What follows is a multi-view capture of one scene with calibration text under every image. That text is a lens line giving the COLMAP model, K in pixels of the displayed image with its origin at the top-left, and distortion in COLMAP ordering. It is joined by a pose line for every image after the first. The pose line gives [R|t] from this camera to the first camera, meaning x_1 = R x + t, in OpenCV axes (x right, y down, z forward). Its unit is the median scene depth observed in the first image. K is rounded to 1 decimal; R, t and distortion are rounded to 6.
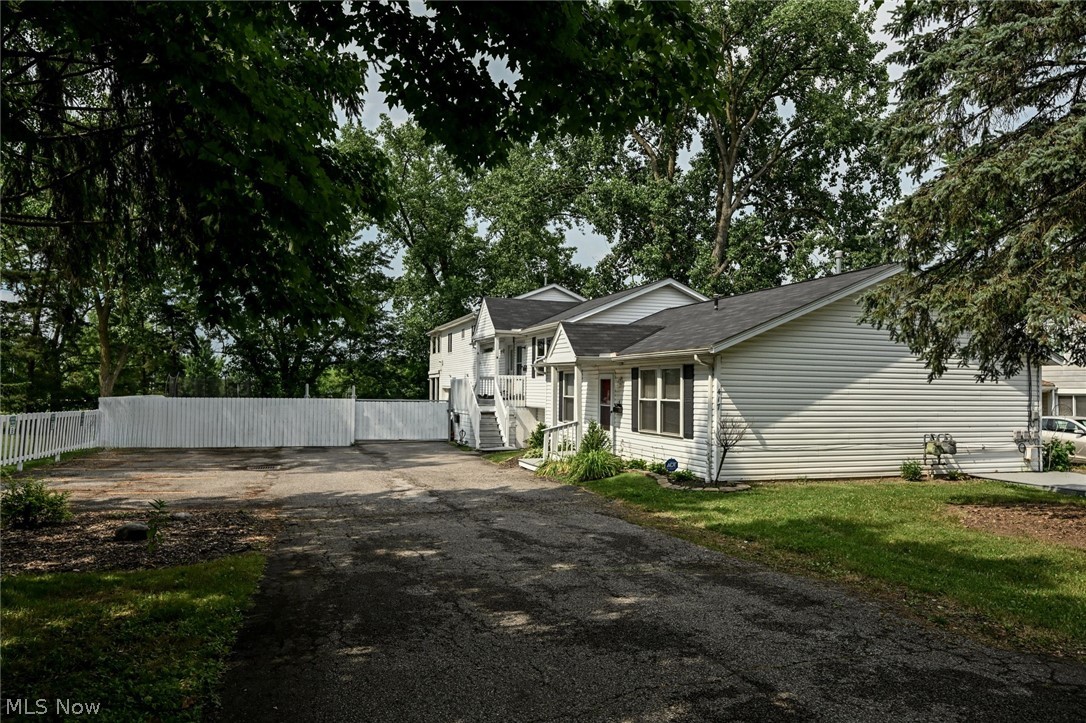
lens RADIAL K [[717.0, 0, 543.0], [0, 717.0, 361.5], [0, 0, 1]] dist [-0.000405, -0.000899]
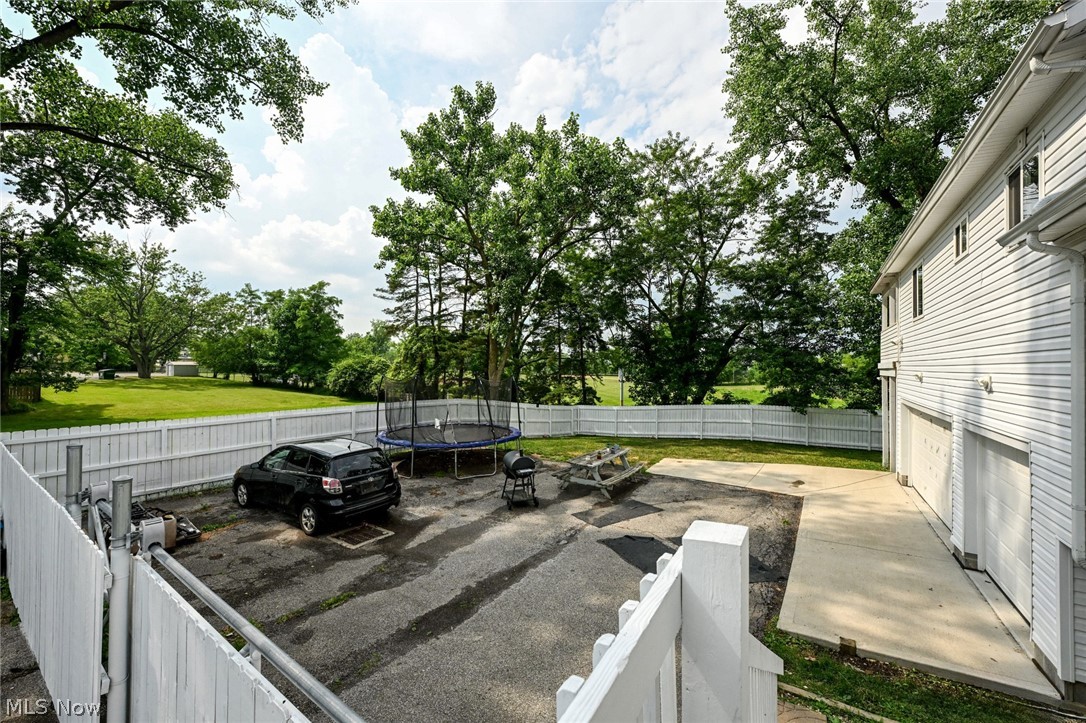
lens RADIAL K [[438.2, 0, 539.8], [0, 438.2, 360.5], [0, 0, 1]] dist [-0.001724, -0.000051]
pose [[0.625016, -0.014973, -0.780468, -0.216369], [0.027035, 0.999631, 0.002473, 0.014301], [0.780144, -0.022645, 0.625191, 1.991998]]
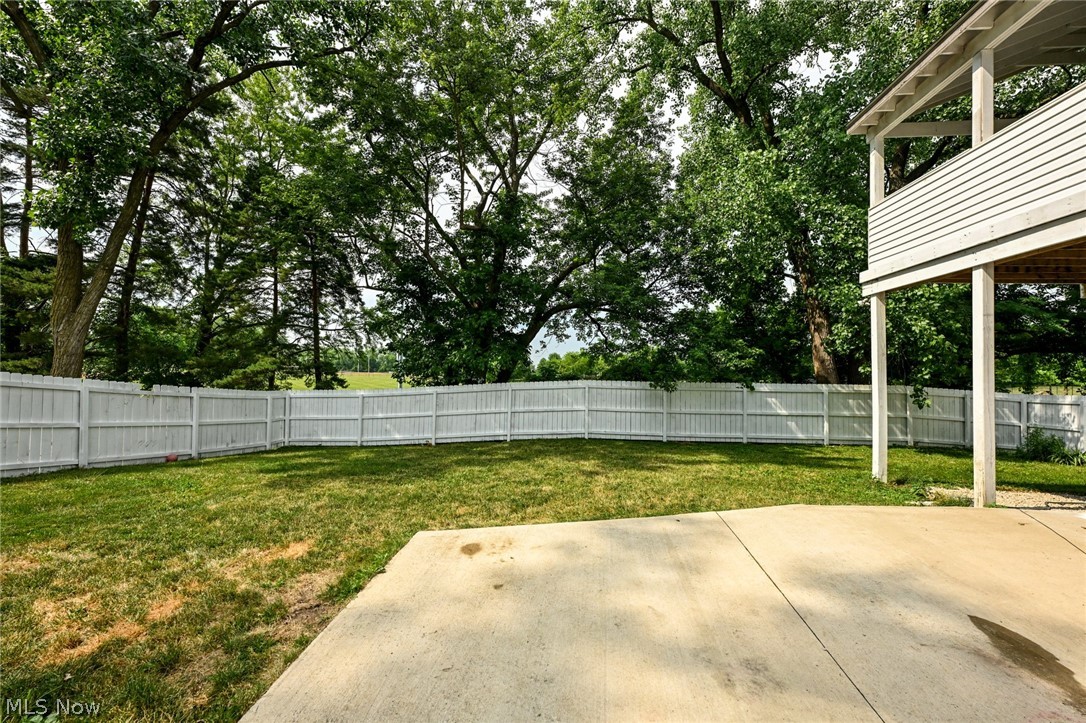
lens RADIAL K [[434.0, 0, 543.3], [0, 434.0, 362.2], [0, 0, 1]] dist [-0.004108, 0.000264]
pose [[0.909469, -0.000220, -0.415771, -0.658051], [0.005948, 0.999904, 0.012483, 0.144384], [0.415729, -0.013826, 0.909383, 2.650278]]
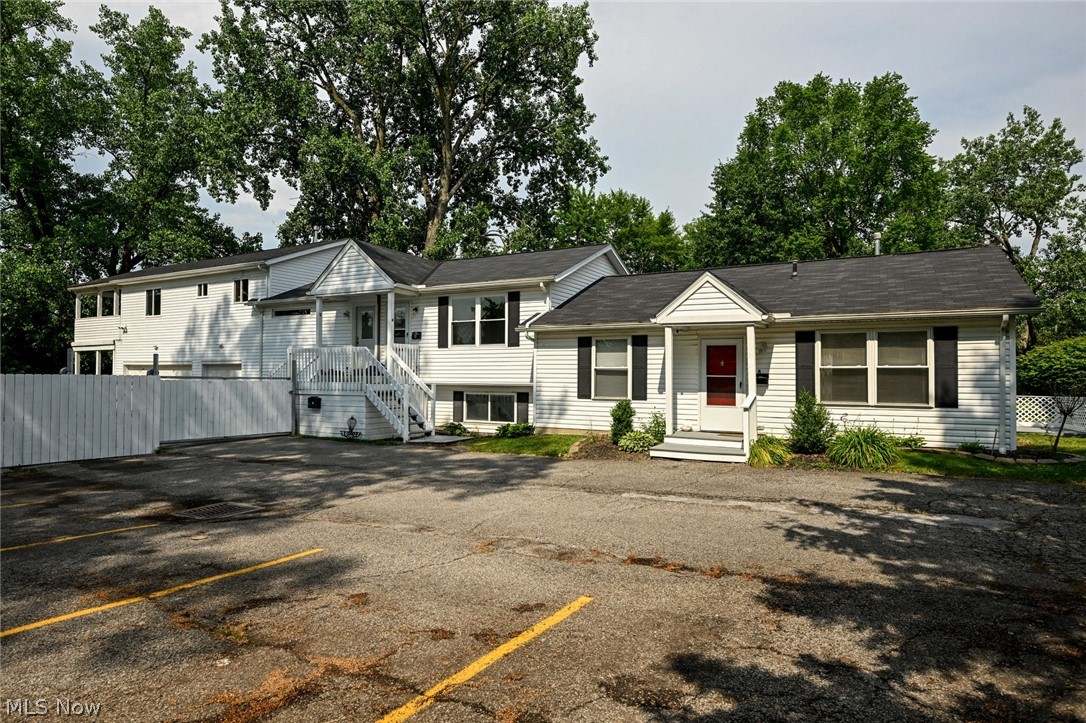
lens RADIAL K [[616.5, 0, 538.4], [0, 616.5, 365.6], [0, 0, 1]] dist [-0.002110, 0.000085]
pose [[0.747527, 0.008687, 0.664175, -0.723546], [-0.024022, 0.999614, 0.013962, 0.056882], [-0.663797, -0.026392, 0.747447, 0.780737]]
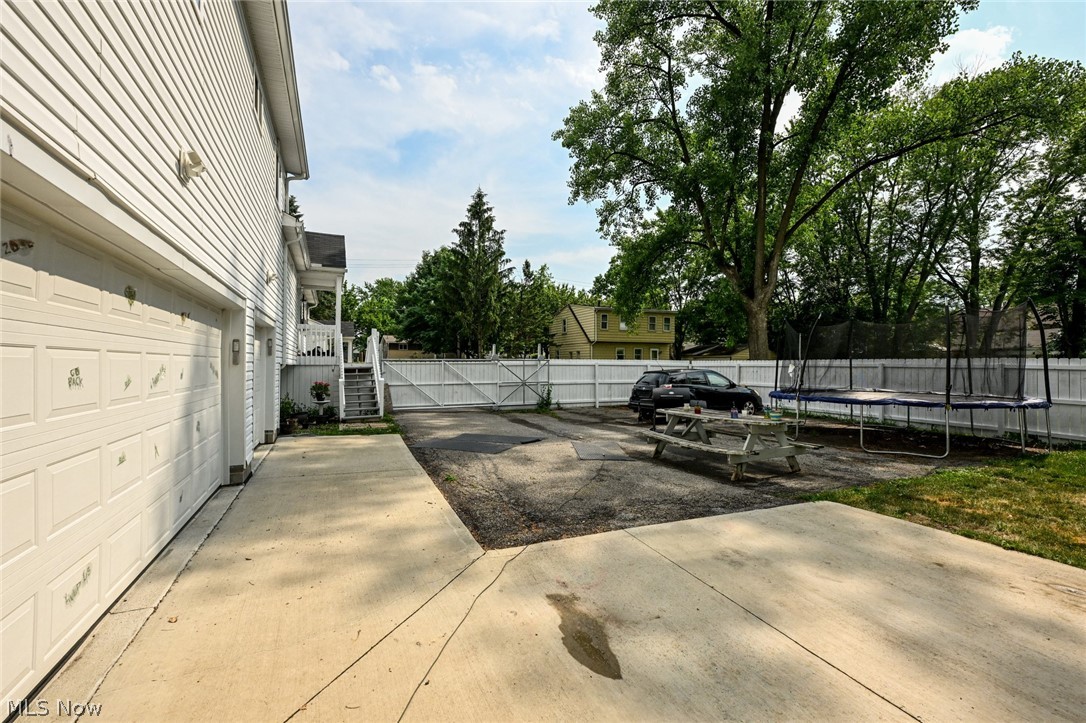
lens RADIAL K [[438.7, 0, 543.0], [0, 438.7, 361.5], [0, 0, 1]] dist [-0.027681, -0.000053]
pose [[-0.993879, -0.012502, -0.109762, -0.522947], [-0.007475, 0.998909, -0.046091, 0.158057], [0.110218, -0.044988, -0.992889, 3.046719]]
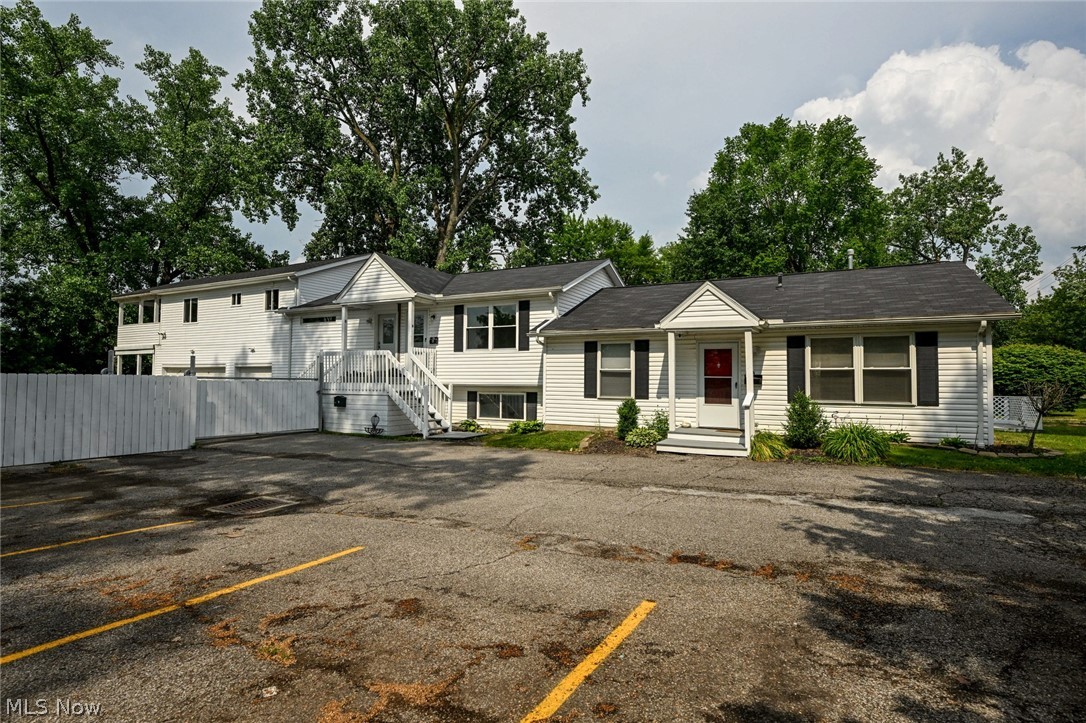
lens RADIAL K [[535.2, 0, 543.0], [0, 535.2, 361.5], [0, 0, 1]] dist [-0.001654, 0.000451]
pose [[0.730298, 0.020974, 0.682806, -0.714038], [-0.026055, 0.999656, -0.002839, 0.063448], [-0.682631, -0.015718, 0.730594, 0.845337]]
